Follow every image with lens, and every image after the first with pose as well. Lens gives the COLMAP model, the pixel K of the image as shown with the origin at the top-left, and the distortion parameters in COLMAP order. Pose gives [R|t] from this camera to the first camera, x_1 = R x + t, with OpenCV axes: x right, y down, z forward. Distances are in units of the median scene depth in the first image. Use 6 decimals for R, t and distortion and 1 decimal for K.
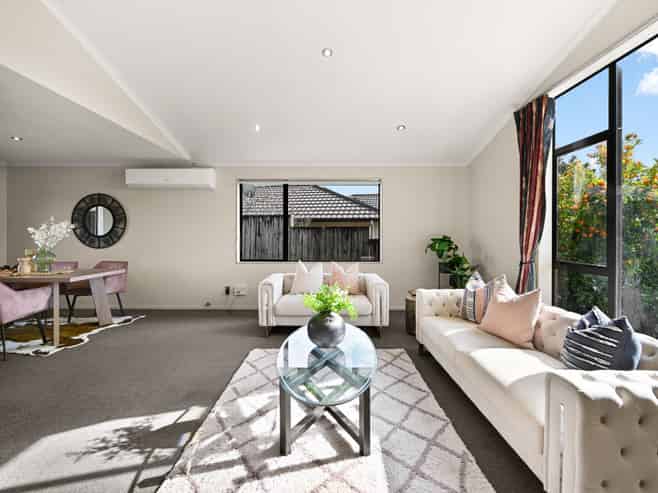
lens RADIAL K [[306.3, 0, 329.8], [0, 306.3, 237.8], [0, 0, 1]] dist [-0.001051, -0.000423]
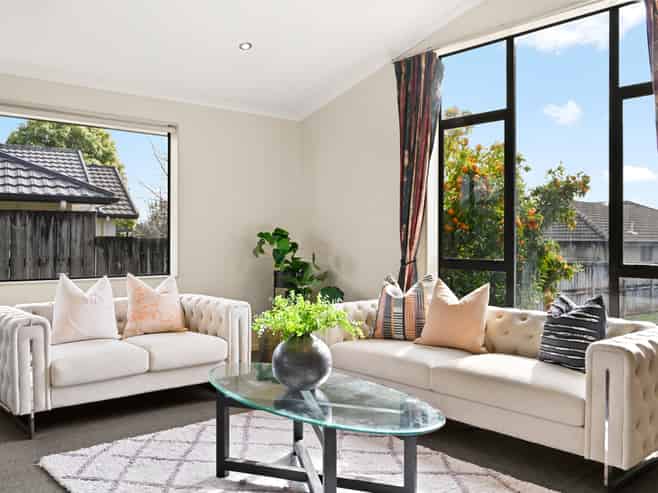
lens RADIAL K [[595.2, 0, 329.0], [0, 595.2, 246.5], [0, 0, 1]] dist [0.000598, -0.008431]
pose [[0.750084, -0.006517, 0.661310, -0.605989], [0.001766, 0.999968, 0.007851, 0.035383], [-0.661340, -0.004721, 0.750071, 0.024530]]
